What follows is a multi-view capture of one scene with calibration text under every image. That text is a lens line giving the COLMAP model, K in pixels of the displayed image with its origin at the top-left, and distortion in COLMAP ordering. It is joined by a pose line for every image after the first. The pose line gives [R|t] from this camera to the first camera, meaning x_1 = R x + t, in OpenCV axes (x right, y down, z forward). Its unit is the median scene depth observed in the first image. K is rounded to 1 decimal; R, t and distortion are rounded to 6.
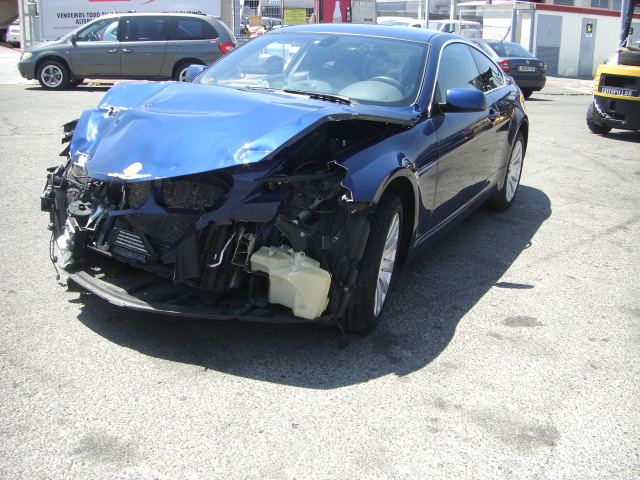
lens RADIAL K [[722.7, 0, 323.2], [0, 722.7, 236.3], [0, 0, 1]] dist [-0.137560, 0.000000]
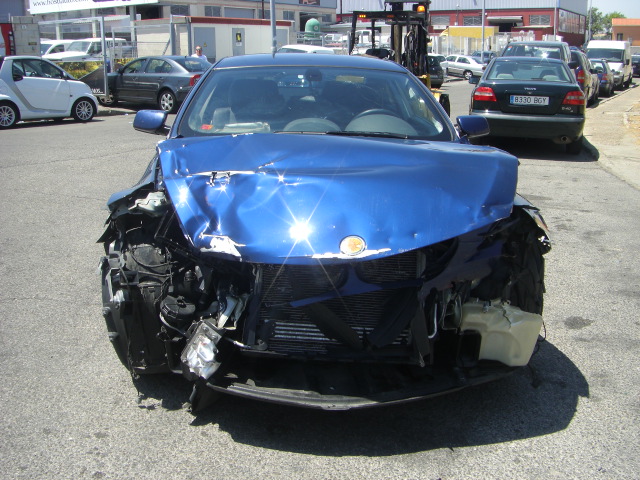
lens RADIAL K [[722.7, 0, 318.0], [0, 722.7, 238.2], [0, 0, 1]] dist [-0.137560, 0.000000]
pose [[0.857972, -0.161838, 0.487537, -0.639910], [0.168623, 0.985215, 0.030300, -0.121230], [-0.485233, 0.056214, 0.872576, 0.258763]]
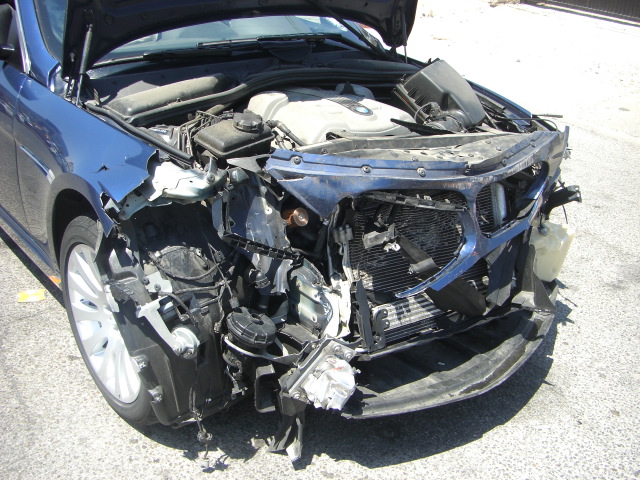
lens RADIAL K [[722.7, 0, 317.5], [0, 722.7, 236.6], [0, 0, 1]] dist [-0.137560, 0.000000]
pose [[0.400591, -0.410055, 0.819379, -0.820996], [0.229576, 0.910661, 0.343498, -0.305309], [-0.887030, 0.050508, 0.458941, 0.770361]]
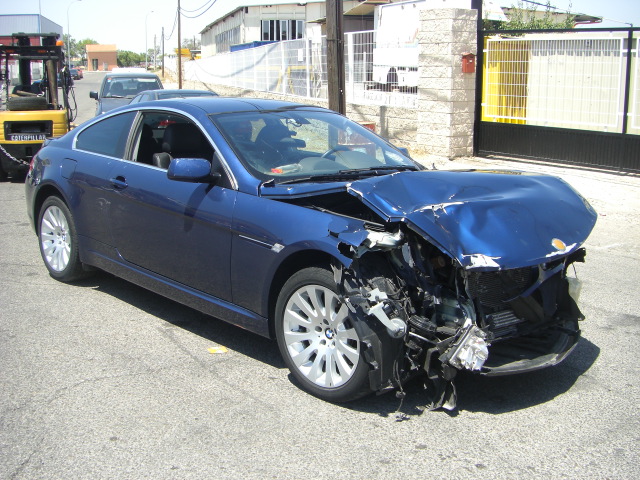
lens RADIAL K [[722.7, 0, 321.6], [0, 722.7, 240.6], [0, 0, 1]] dist [-0.137560, 0.000000]
pose [[0.304034, -0.235264, 0.923154, -1.329261], [0.258649, 0.953014, 0.157690, -0.350014], [-0.916877, 0.190830, 0.350599, 0.855180]]
